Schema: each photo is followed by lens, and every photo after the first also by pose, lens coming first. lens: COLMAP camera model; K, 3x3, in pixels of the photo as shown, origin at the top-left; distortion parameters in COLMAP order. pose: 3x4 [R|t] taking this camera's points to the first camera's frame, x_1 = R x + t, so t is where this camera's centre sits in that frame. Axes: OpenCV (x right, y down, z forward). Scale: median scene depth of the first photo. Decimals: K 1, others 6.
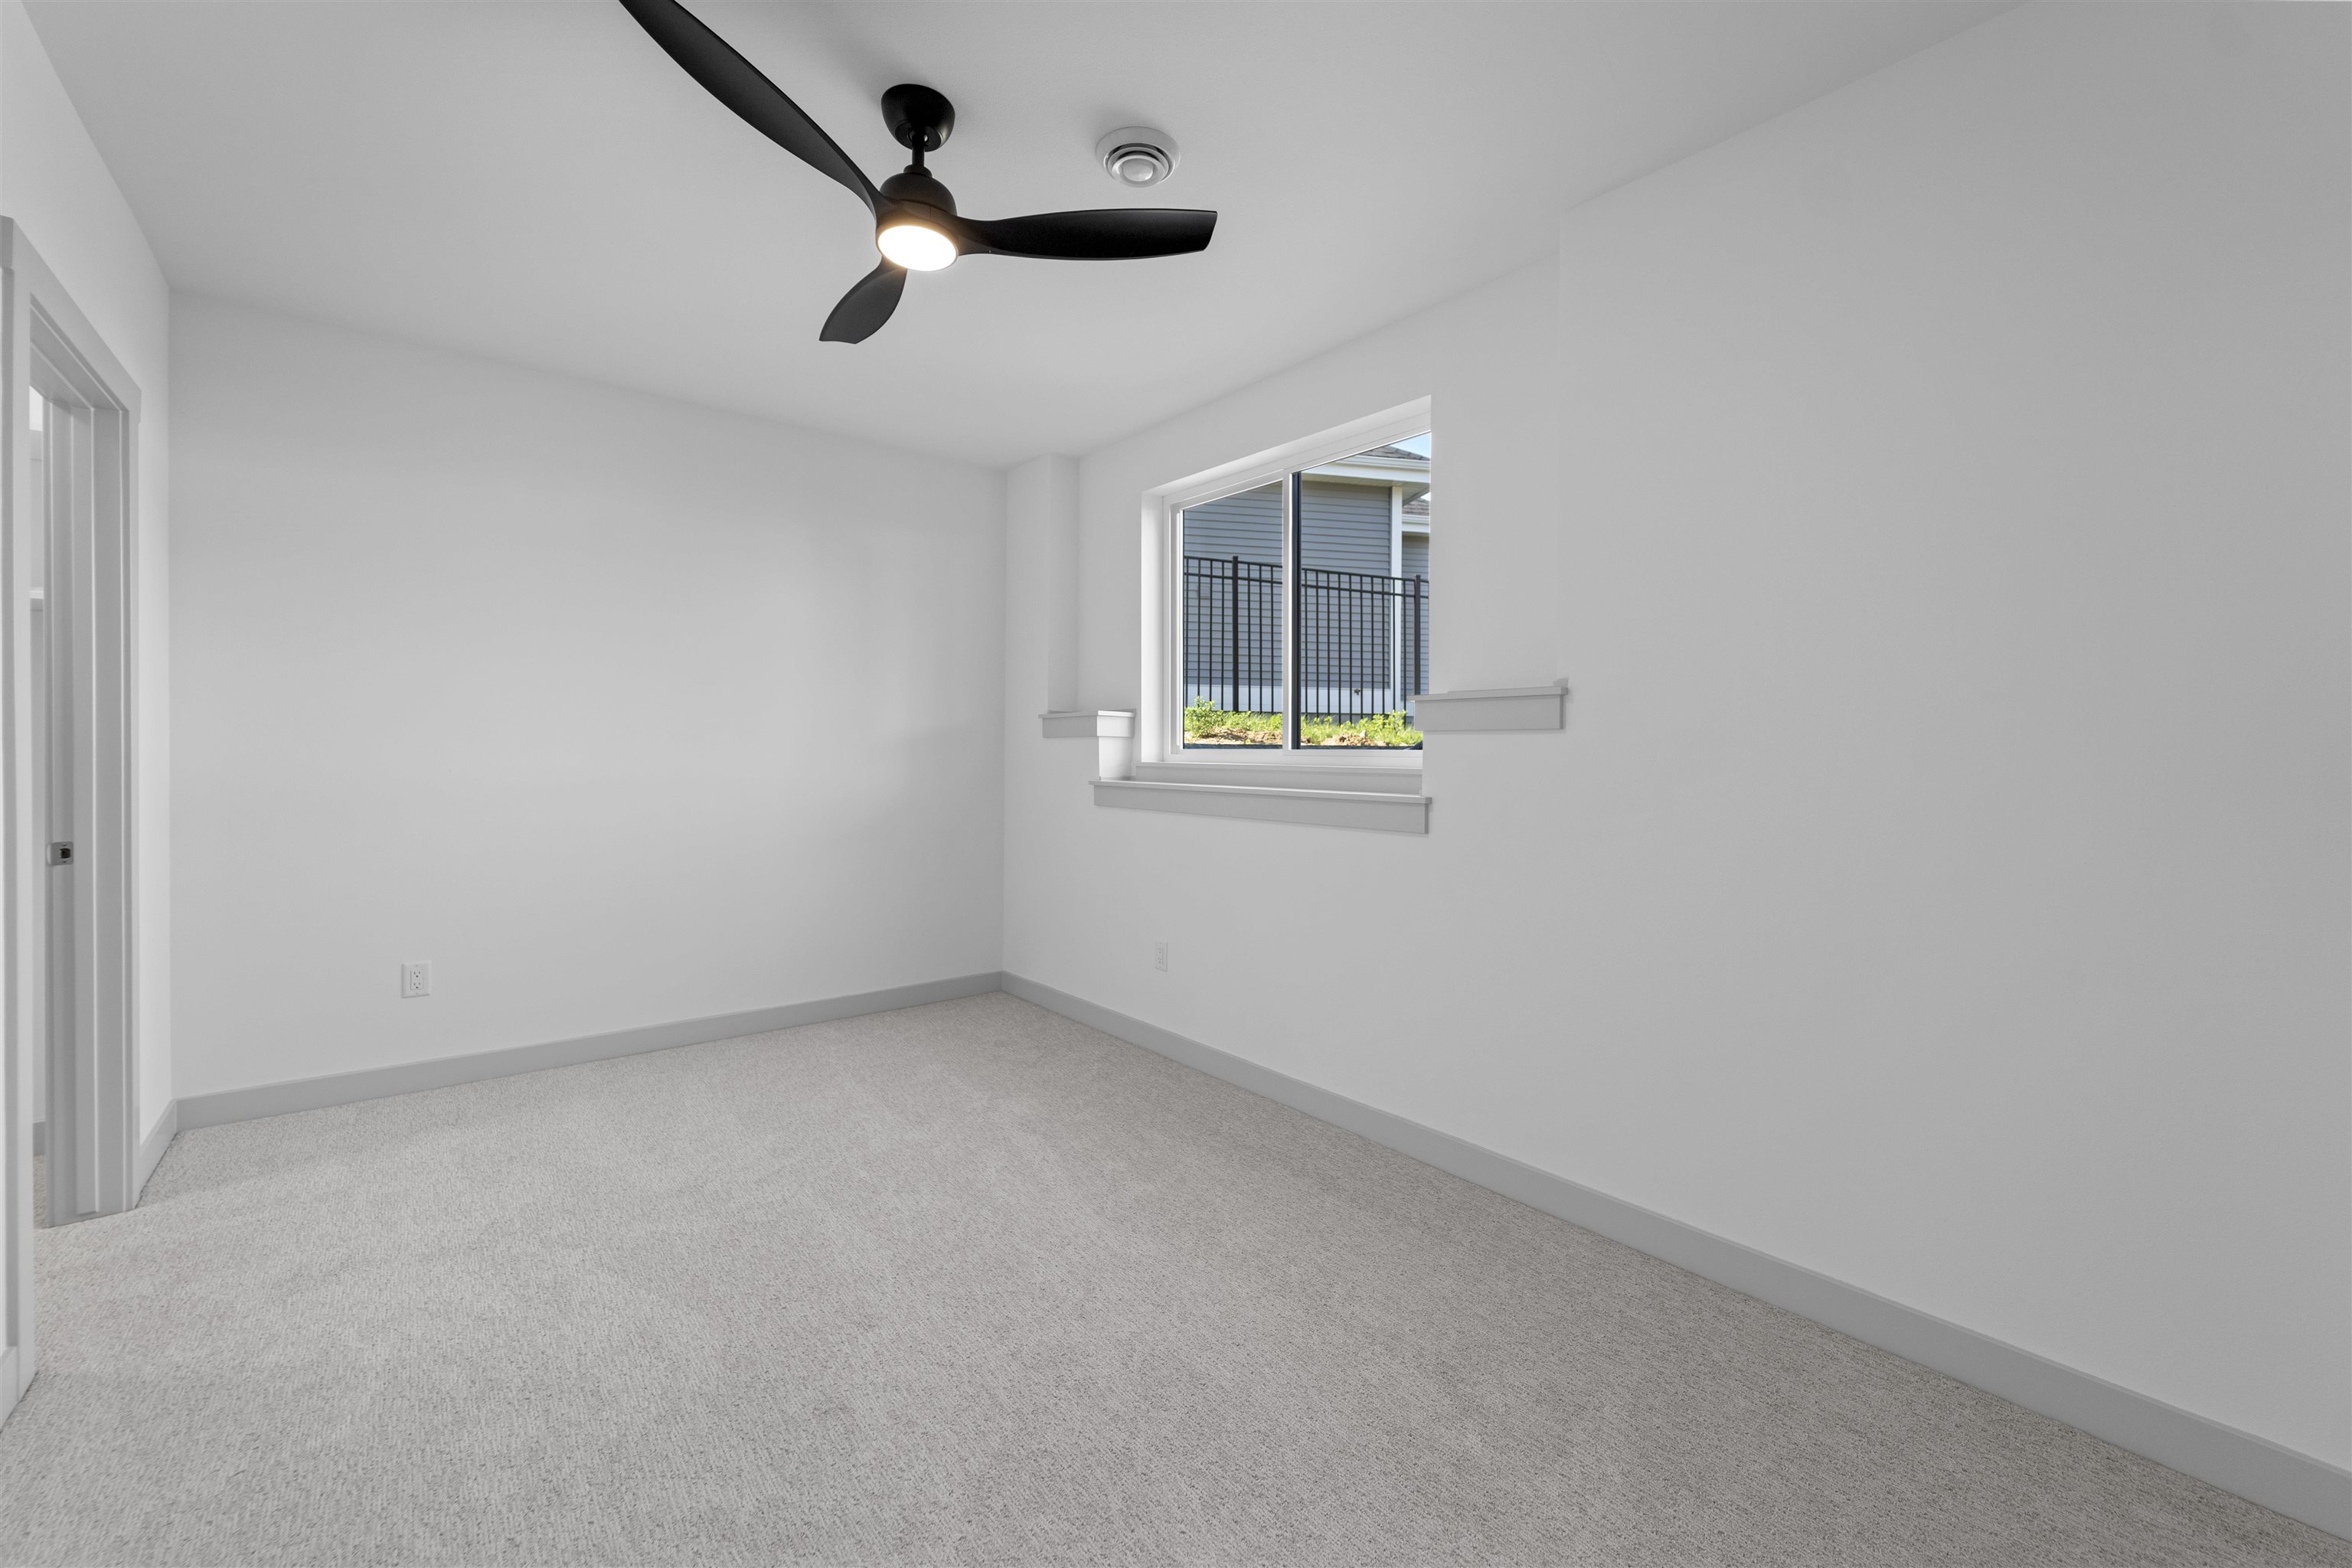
lens RADIAL K [[956.7, 0, 1179.0], [0, 956.7, 756.2], [0, 0, 1]] dist [-0.003232, -0.000680]
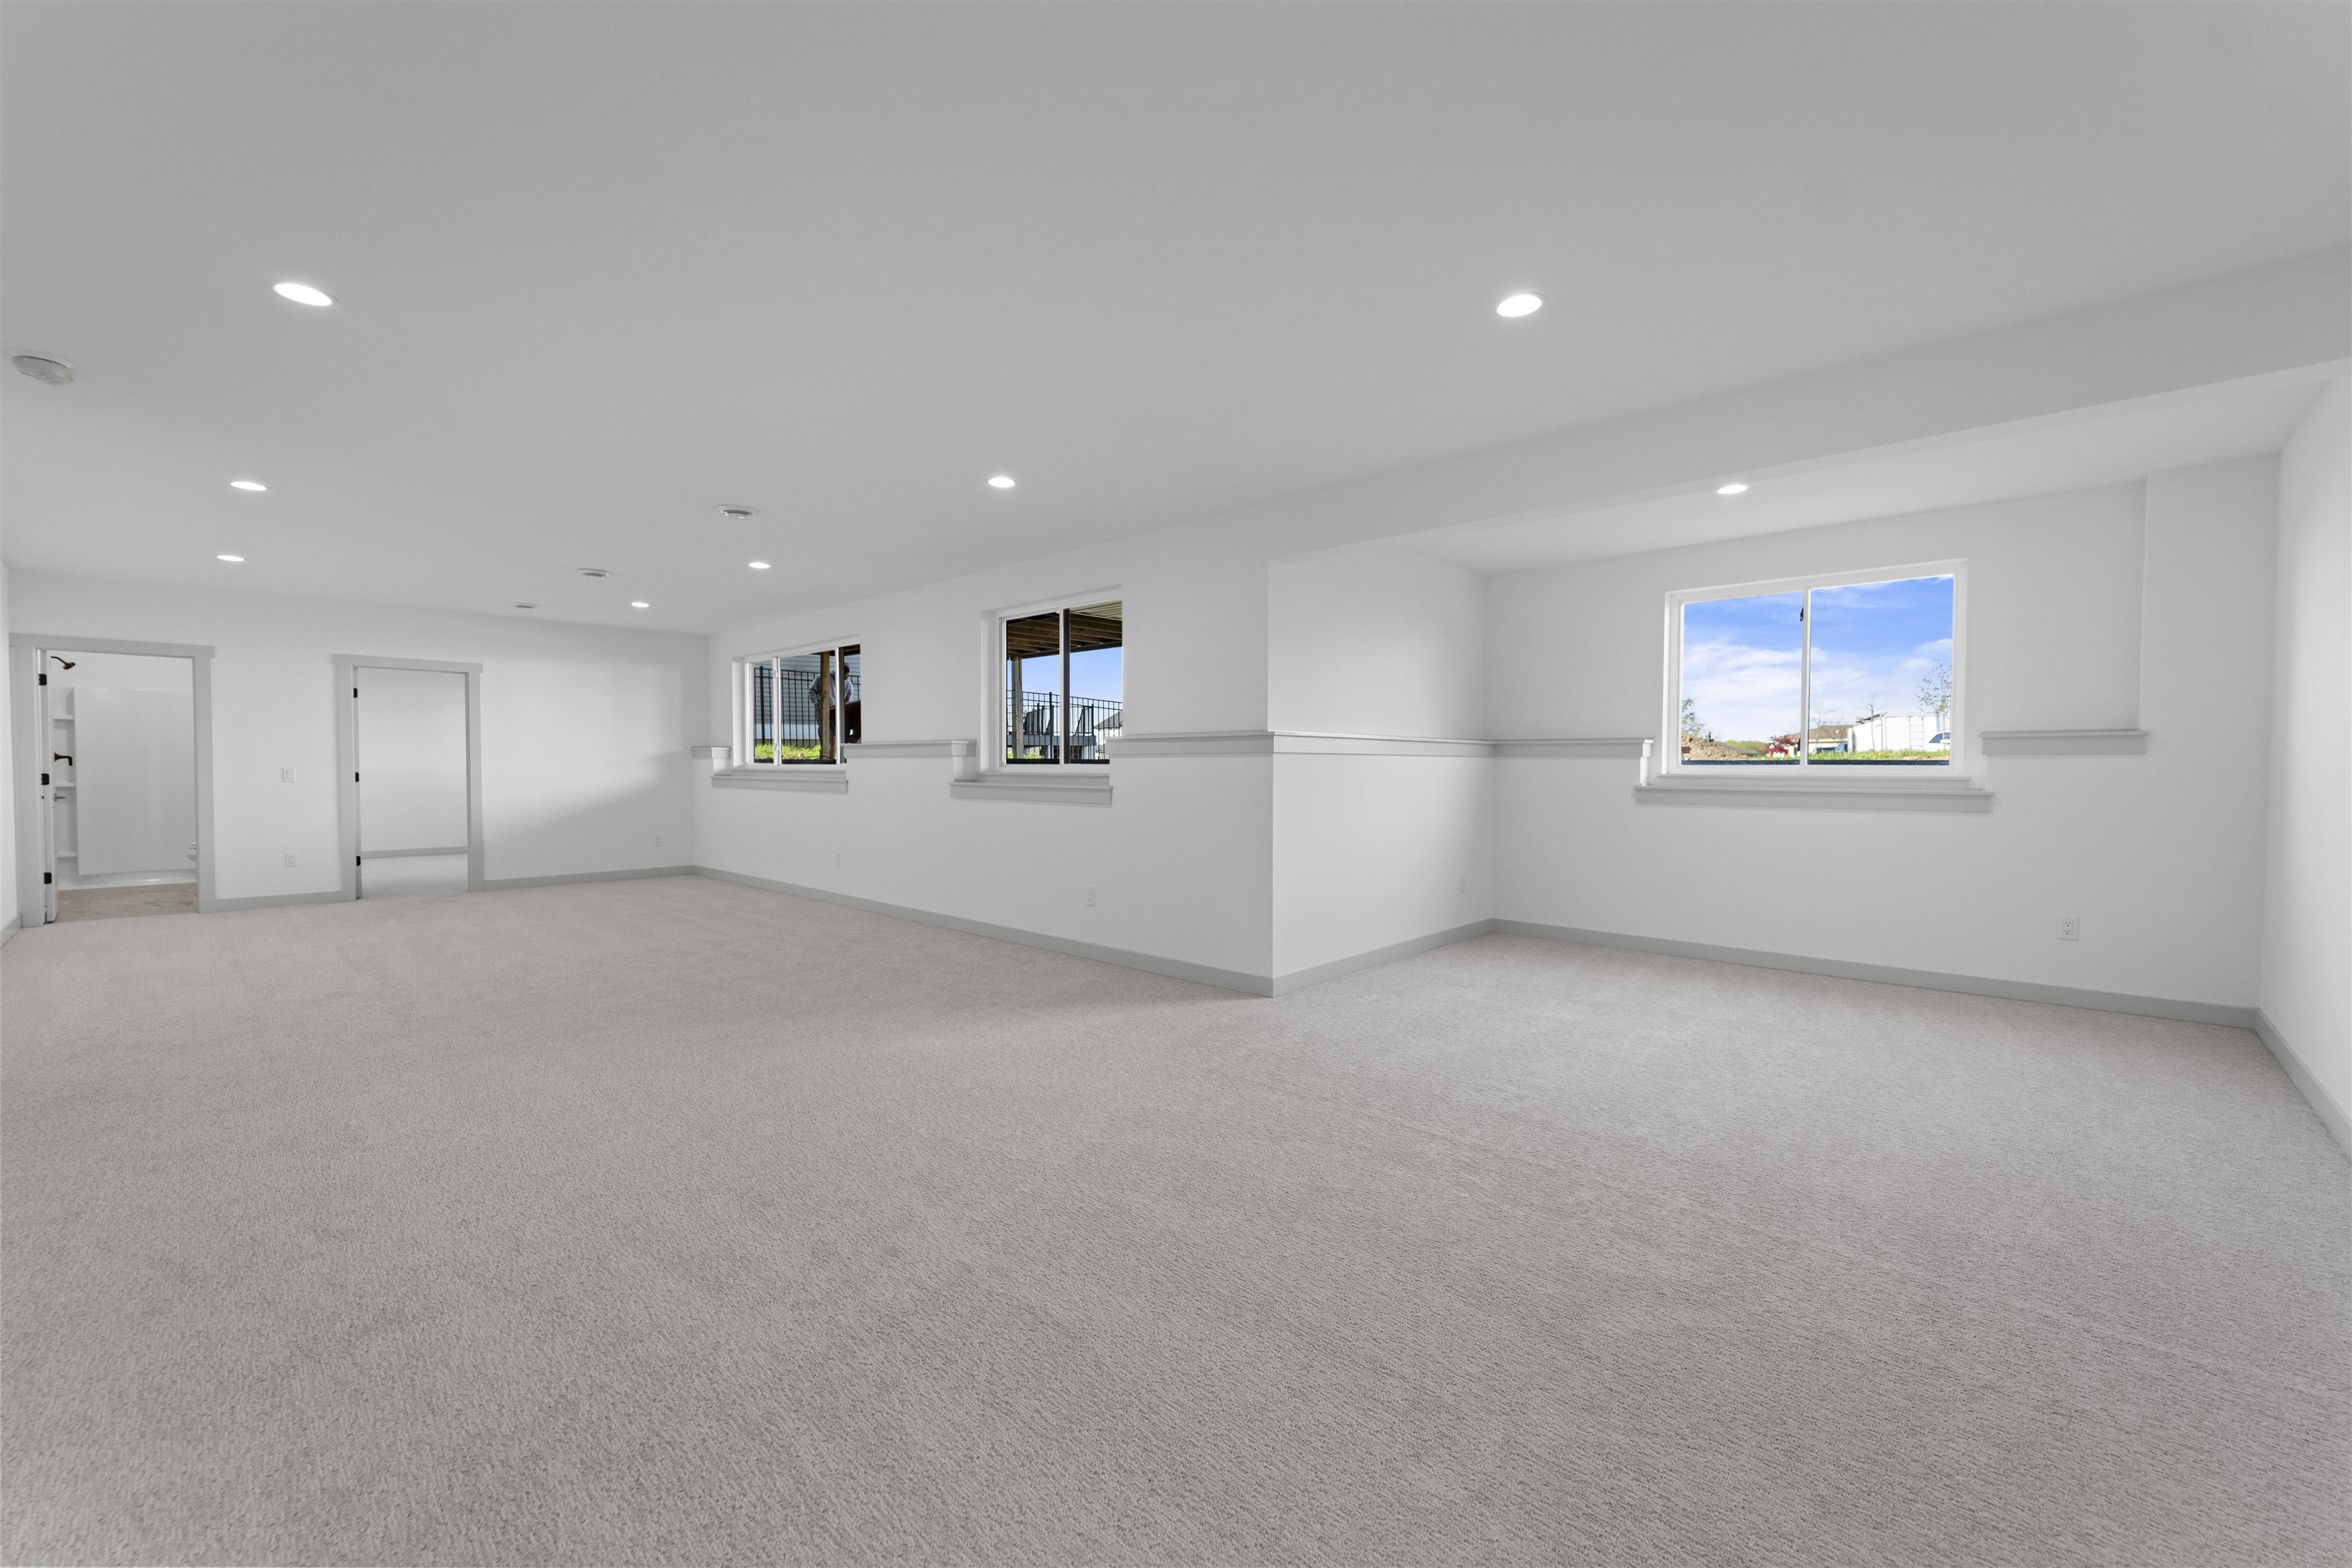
lens RADIAL K [[956.7, 0, 1179.0], [0, 956.7, 756.2], [0, 0, 1]] dist [-0.003232, -0.000680]
pose [[0.989350, -0.004034, 0.145500, 0.608904], [0.006287, 0.999867, -0.015029, 0.018382], [-0.145420, 0.015783, 0.989244, -1.356486]]
